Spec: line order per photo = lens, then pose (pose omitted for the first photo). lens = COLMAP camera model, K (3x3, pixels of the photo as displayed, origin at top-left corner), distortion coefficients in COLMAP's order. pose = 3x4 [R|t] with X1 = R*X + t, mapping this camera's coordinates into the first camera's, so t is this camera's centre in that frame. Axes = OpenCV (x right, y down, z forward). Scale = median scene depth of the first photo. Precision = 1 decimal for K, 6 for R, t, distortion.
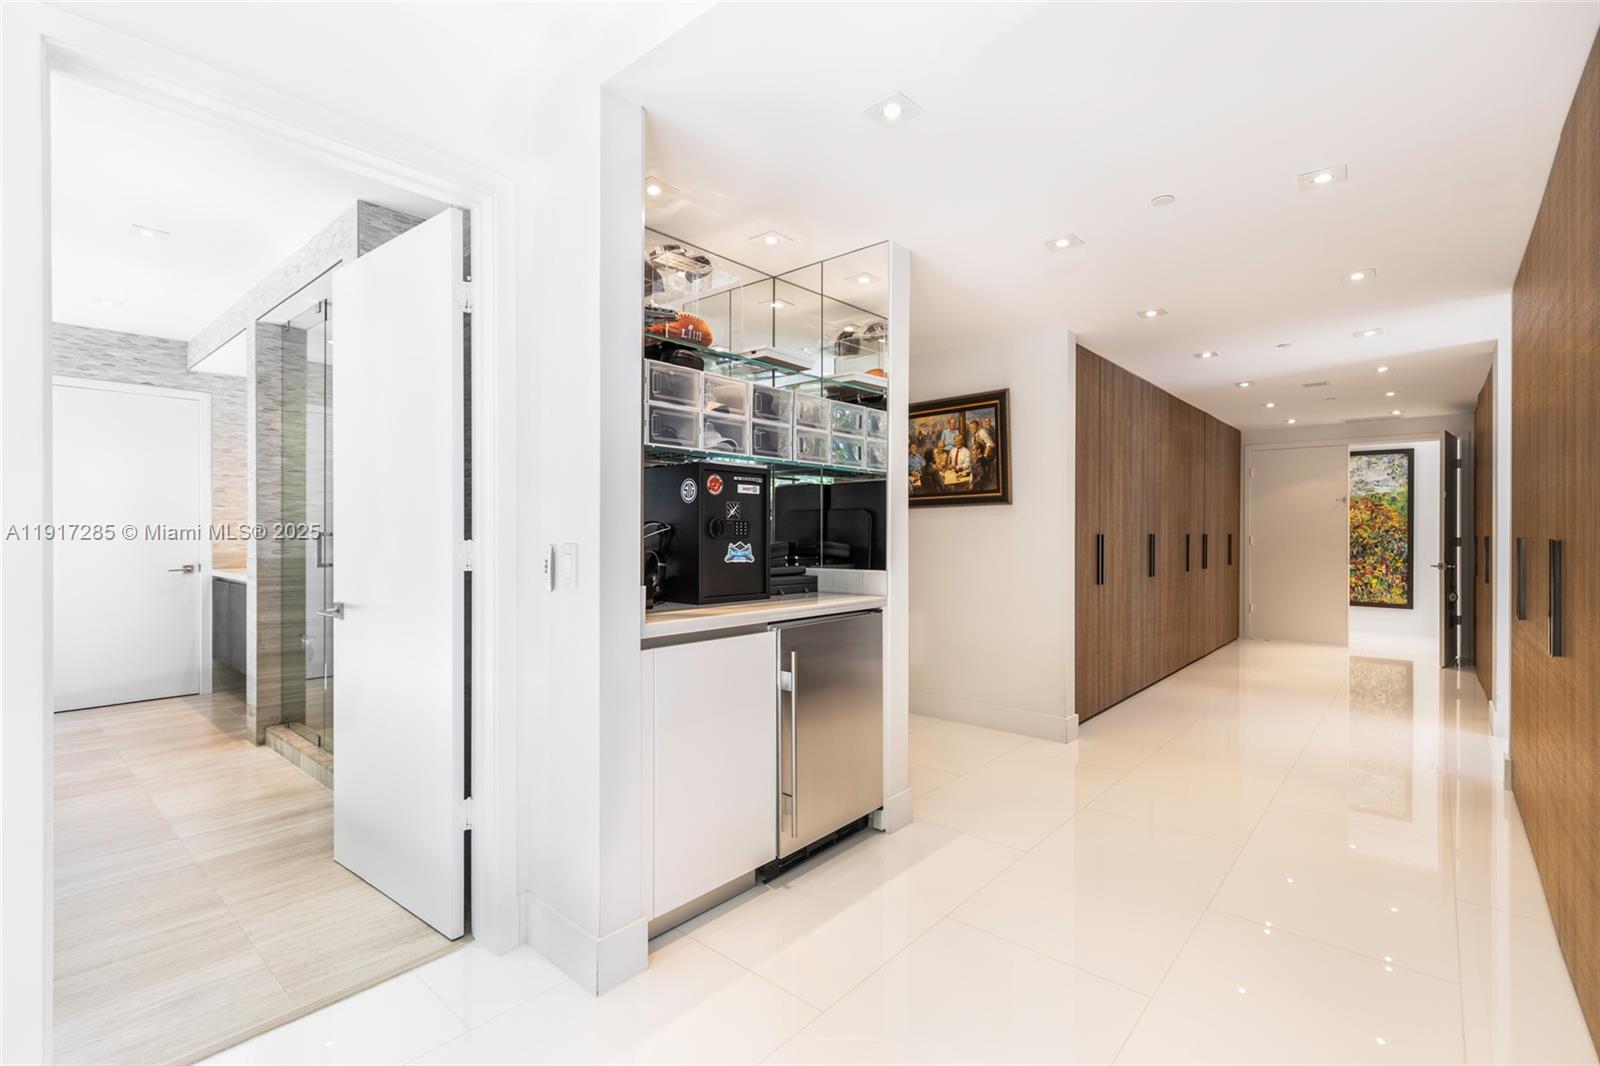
lens RADIAL K [[726.4, 0, 807.4], [0, 726.4, 532.6], [0, 0, 1]] dist [0.003447, -0.000661]
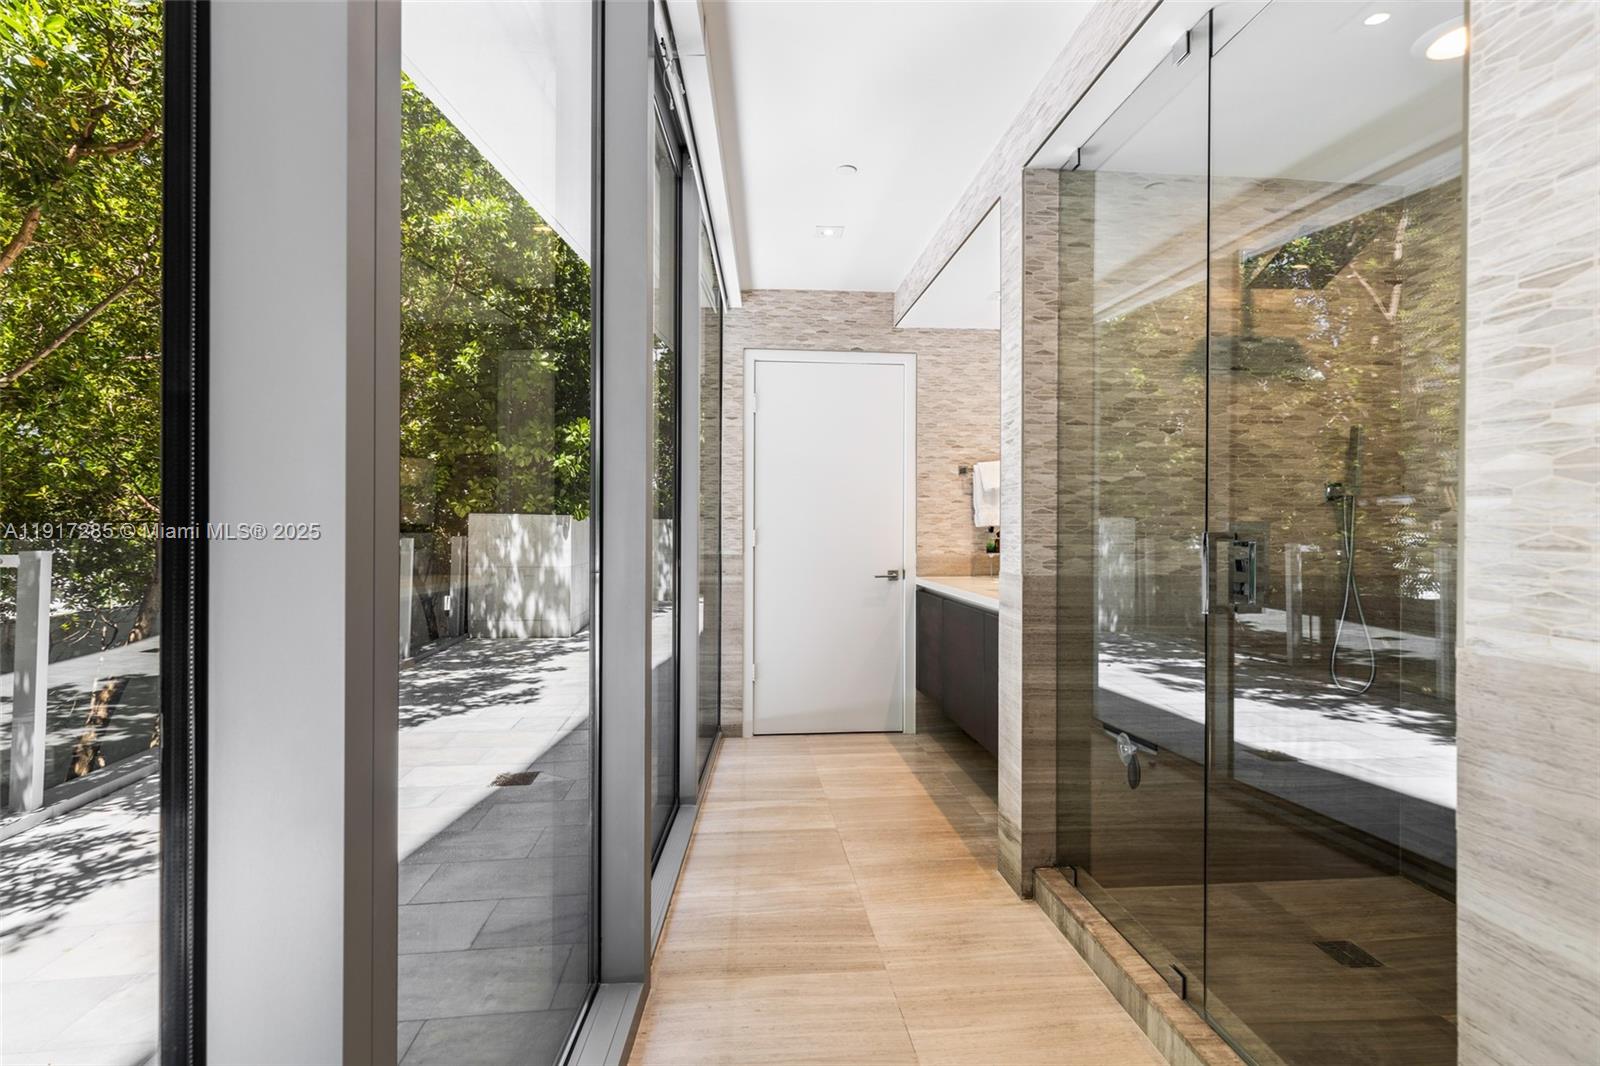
lens RADIAL K [[726.4, 0, 802.0], [0, 726.4, 527.1], [0, 0, 1]] dist [0.003447, -0.000661]
pose [[0.724355, 0.001123, -0.689426, -0.473669], [-0.004625, 0.999984, -0.003230, -0.000365], [0.689412, 0.005528, 0.724349, 0.446957]]
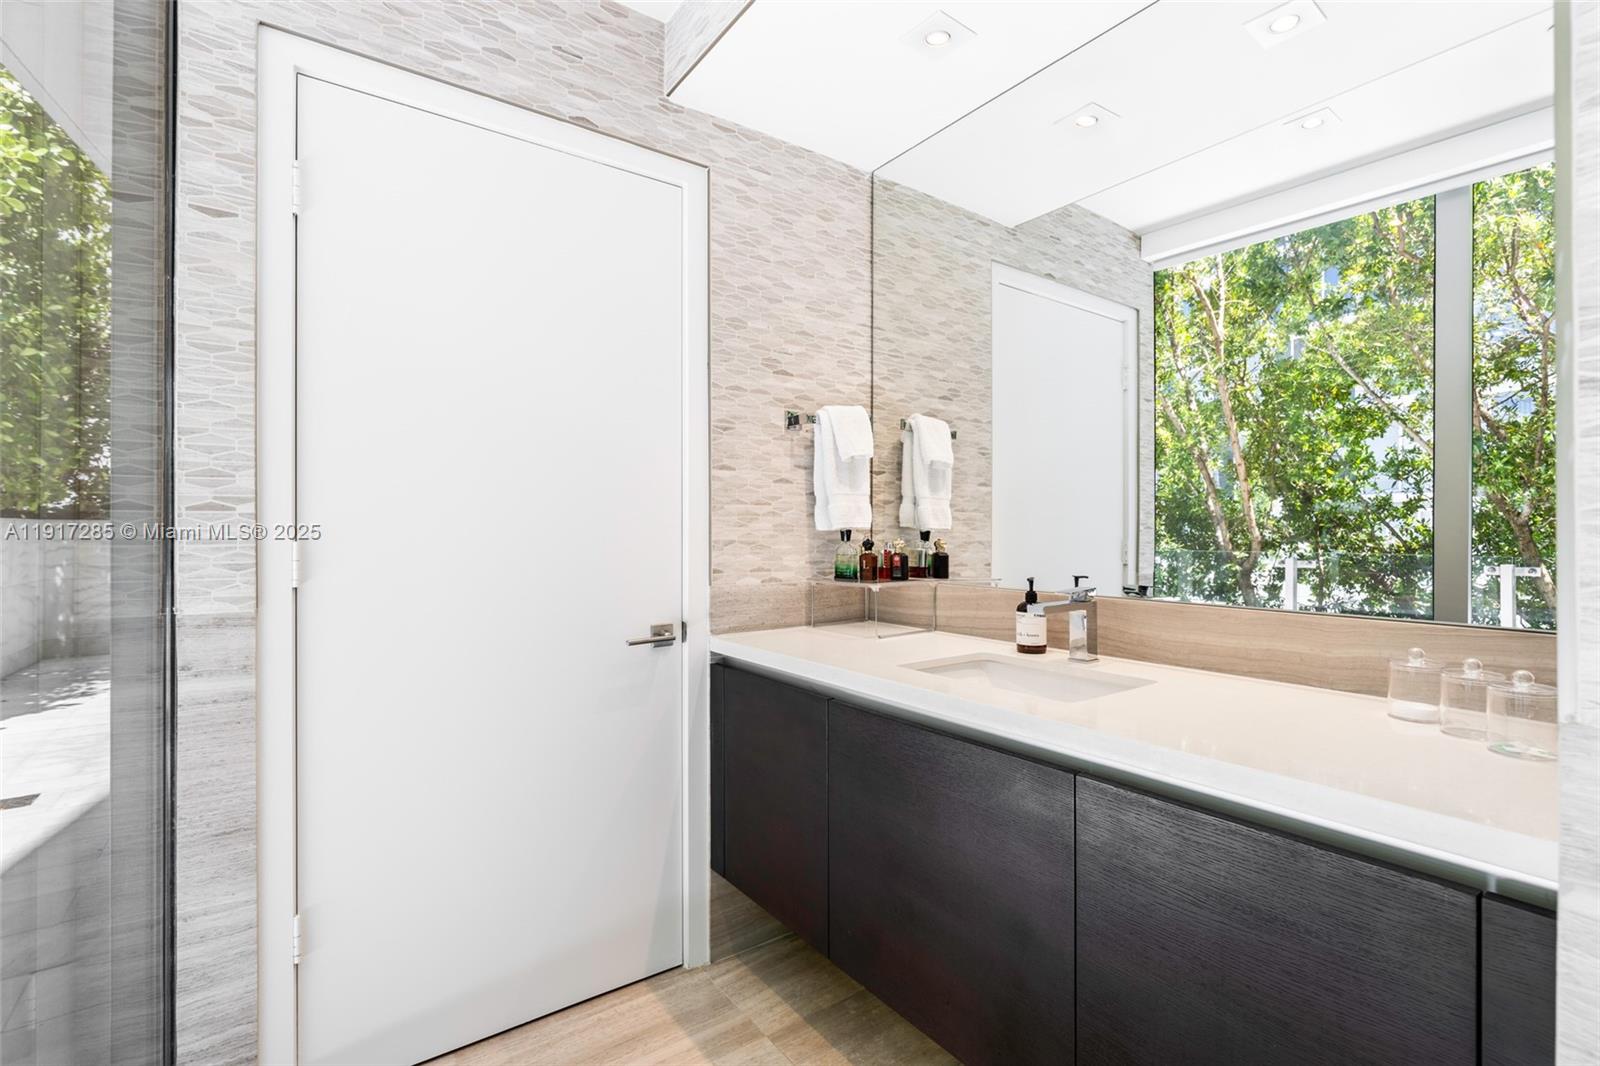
lens RADIAL K [[726.4, 0, 806.0], [0, 726.4, 530.5], [0, 0, 1]] dist [0.003447, -0.000661]
pose [[0.974888, -0.004024, -0.222659, -0.890564], [0.002797, 0.999979, -0.005827, -0.002007], [0.222678, 0.005058, 0.974879, 0.836398]]
